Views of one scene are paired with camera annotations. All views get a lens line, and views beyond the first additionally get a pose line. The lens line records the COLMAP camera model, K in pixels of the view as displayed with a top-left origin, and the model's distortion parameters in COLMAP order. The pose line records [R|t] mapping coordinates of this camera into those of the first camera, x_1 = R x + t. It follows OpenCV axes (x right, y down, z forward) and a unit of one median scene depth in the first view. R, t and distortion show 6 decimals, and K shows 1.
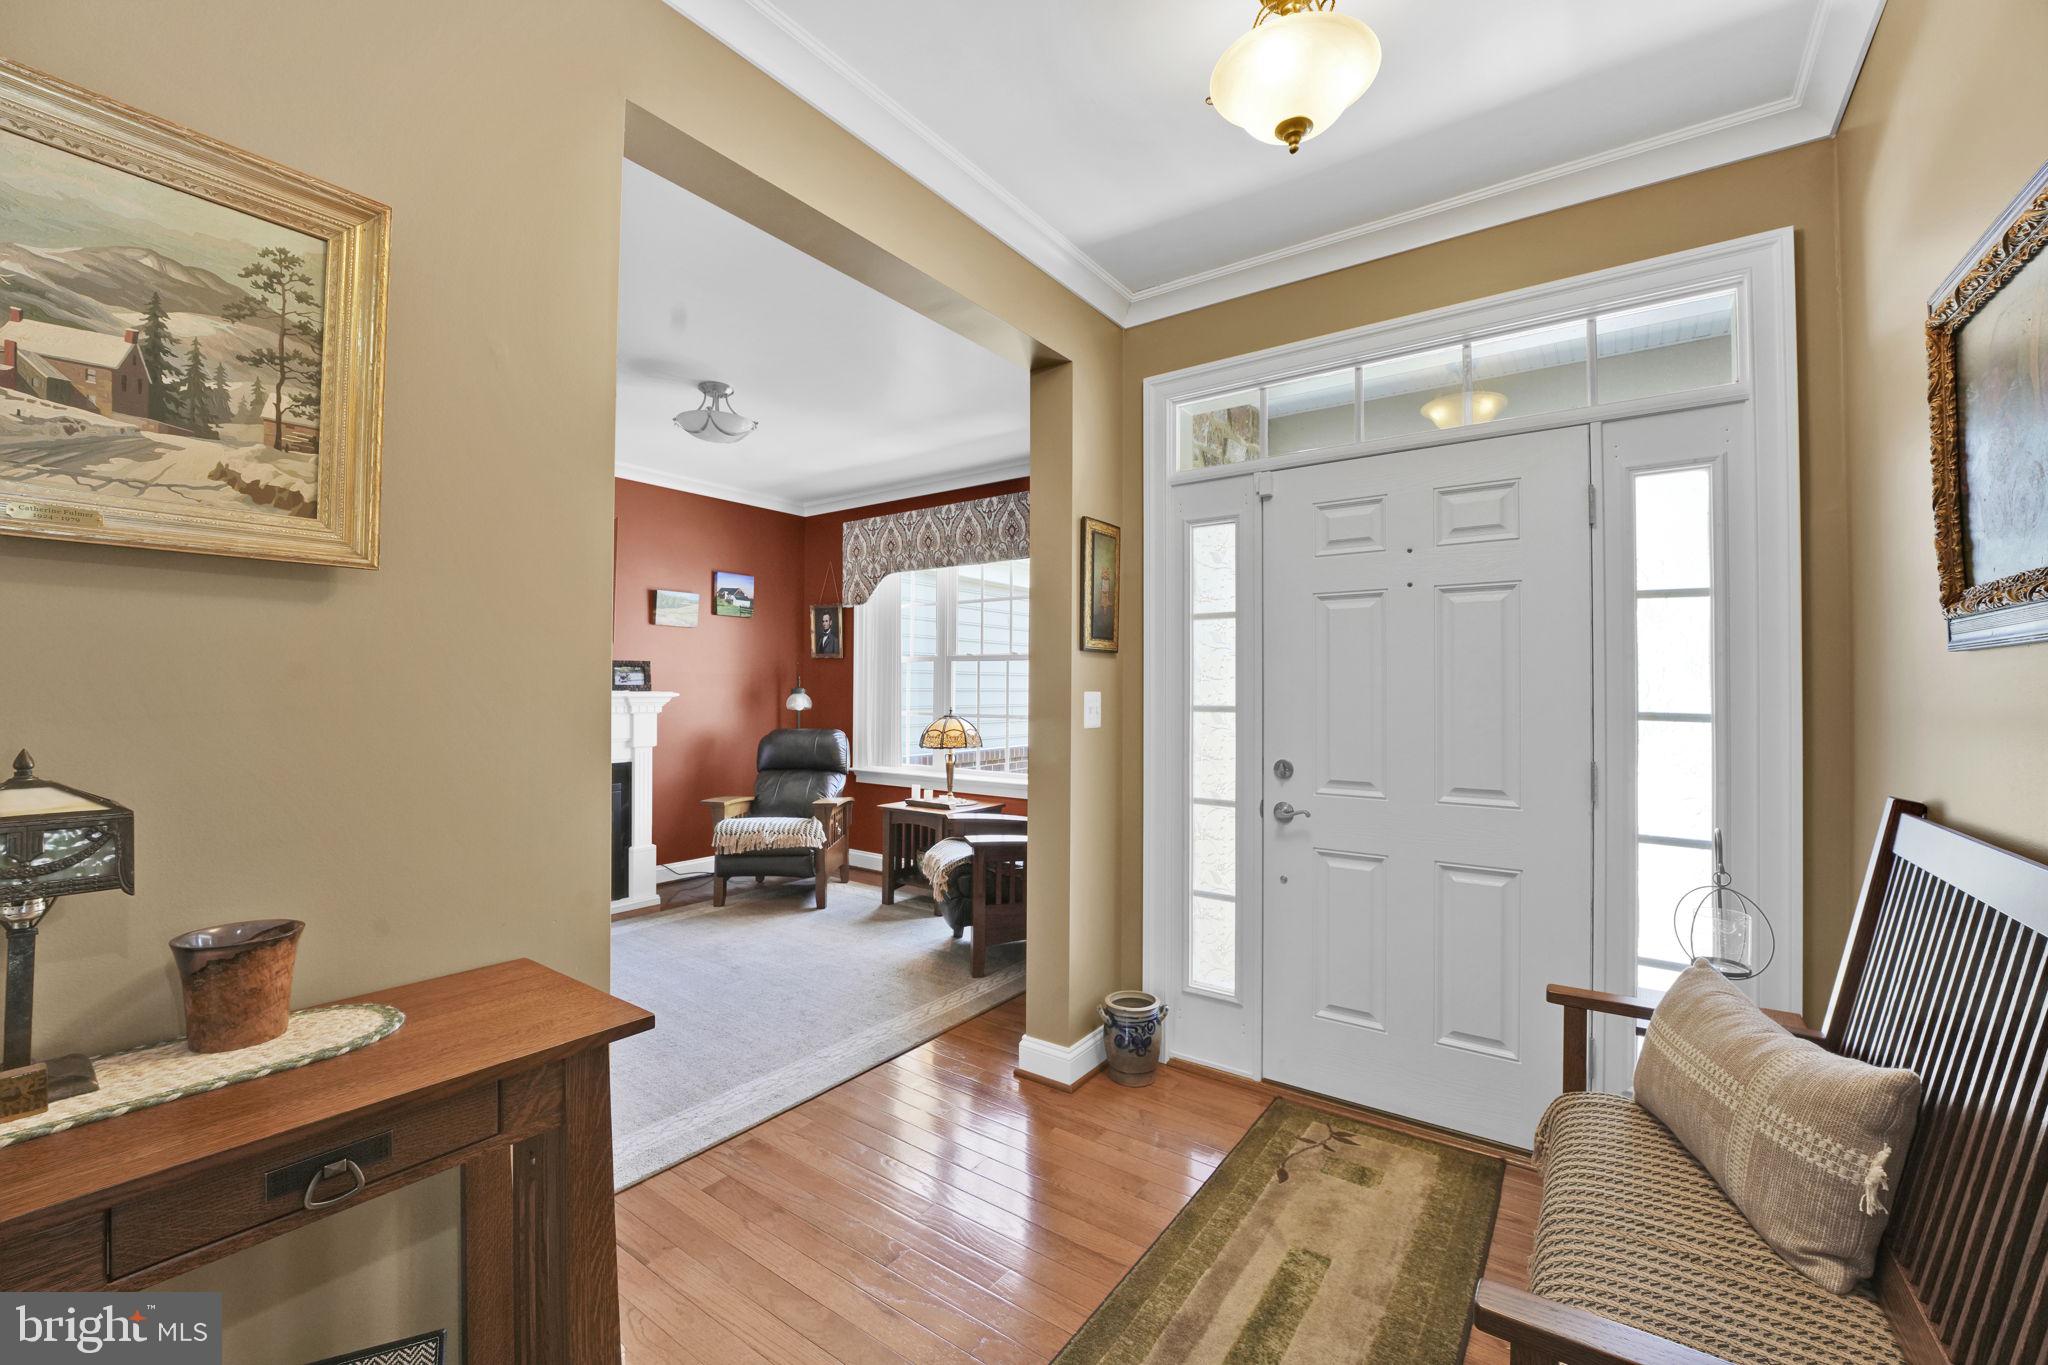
lens RADIAL K [[825.0, 0, 1031.3], [0, 825.0, 679.8], [0, 0, 1]] dist [-0.021102, 0.000559]
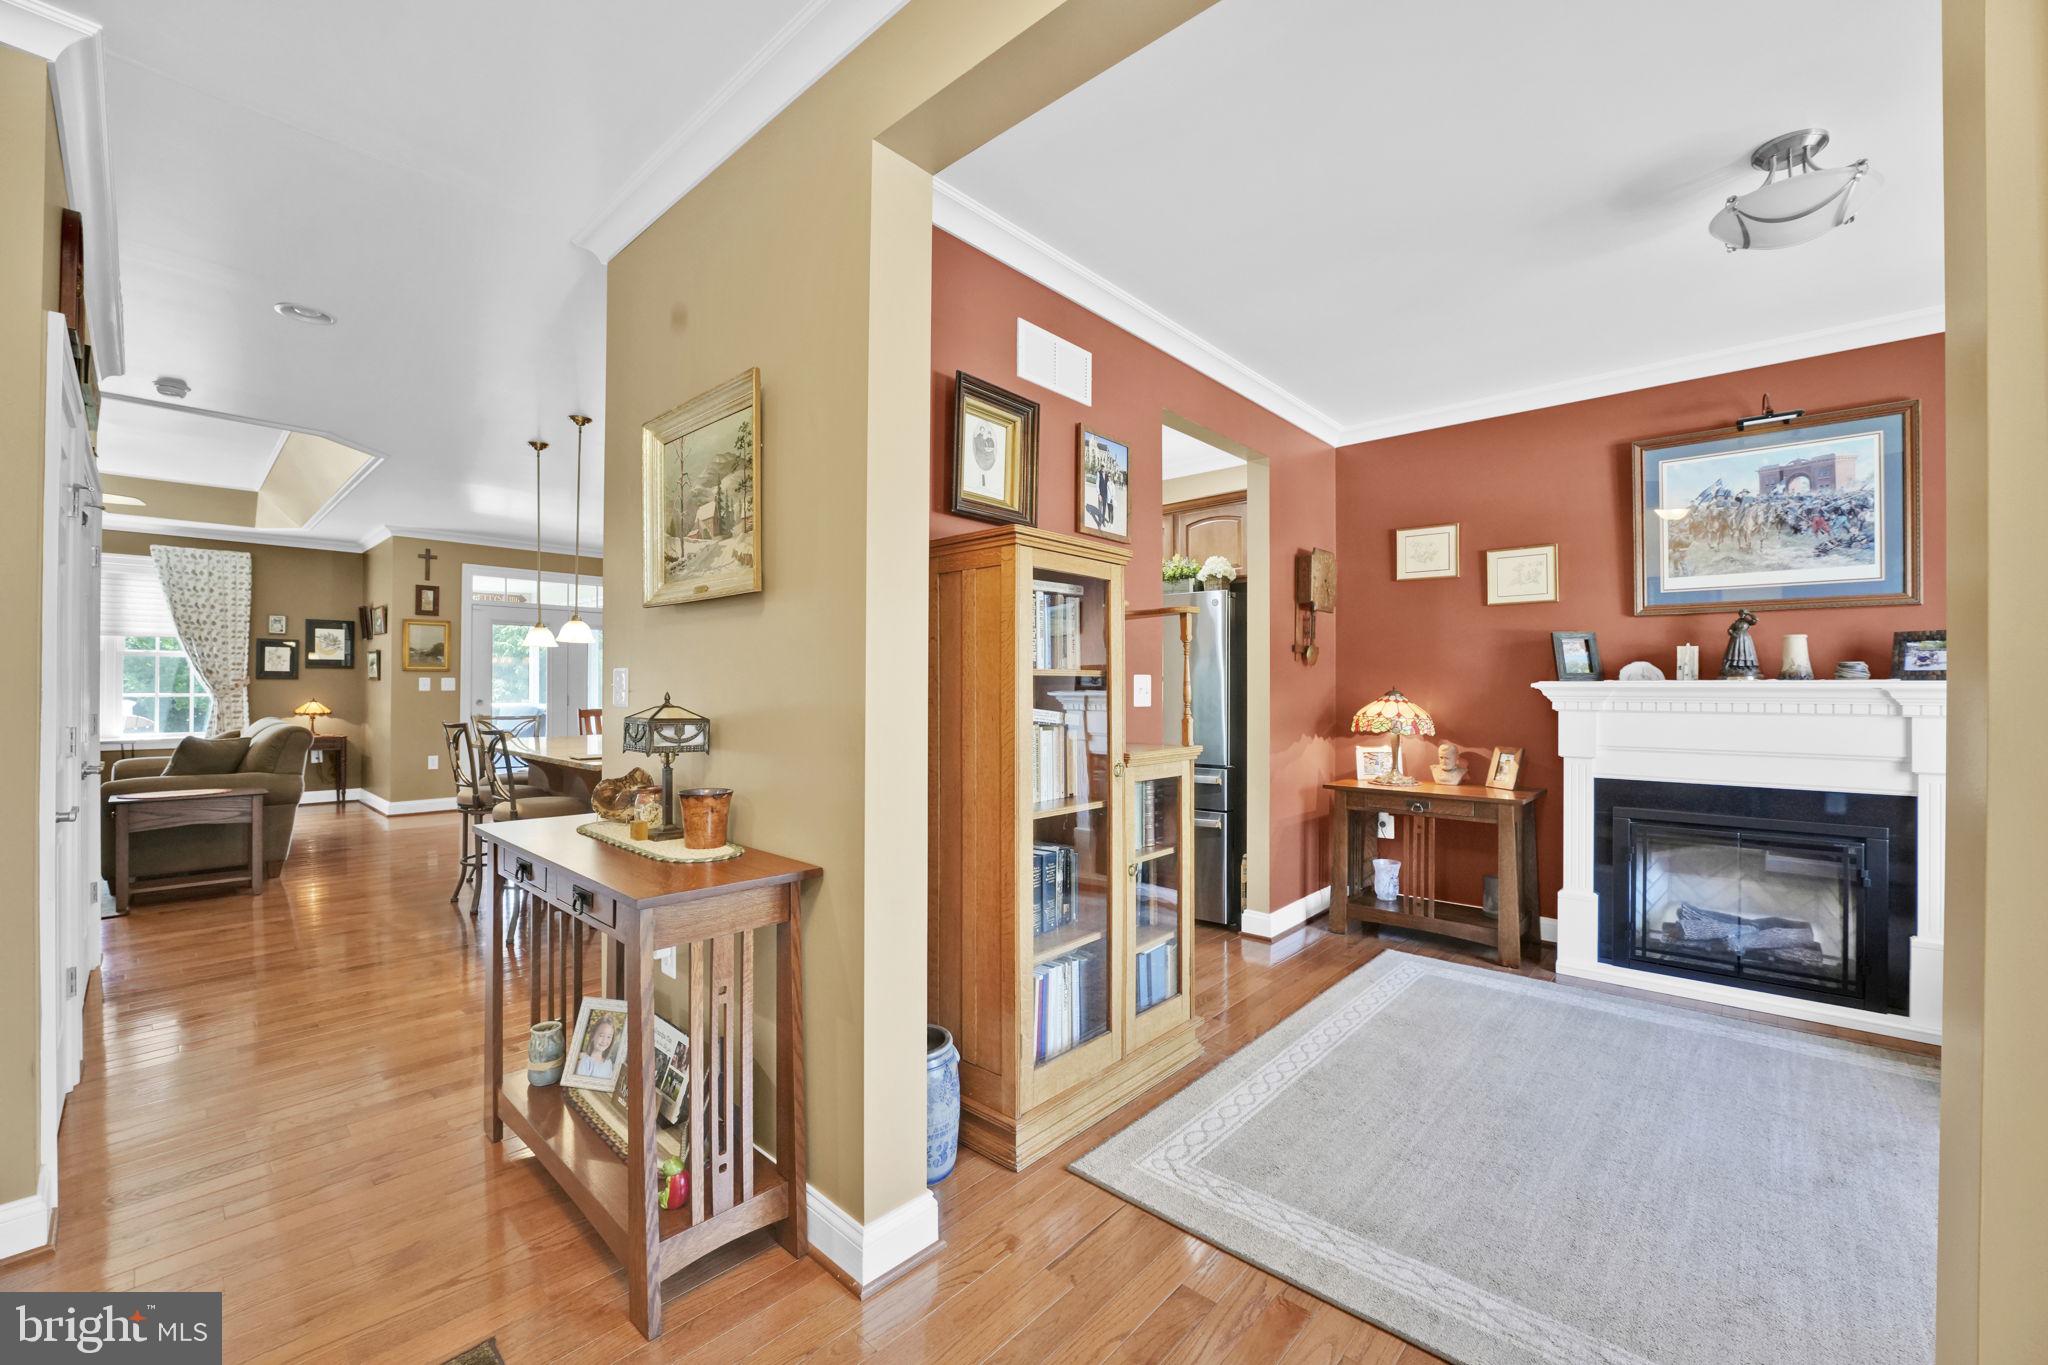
lens RADIAL K [[825.0, 0, 1031.3], [0, 825.0, 679.8], [0, 0, 1]] dist [-0.021102, 0.000559]
pose [[-0.115455, -0.011656, -0.993244, 0.820028], [0.007548, 0.999892, -0.012611, 0.070901], [0.993284, -0.008953, -0.115355, 1.857147]]
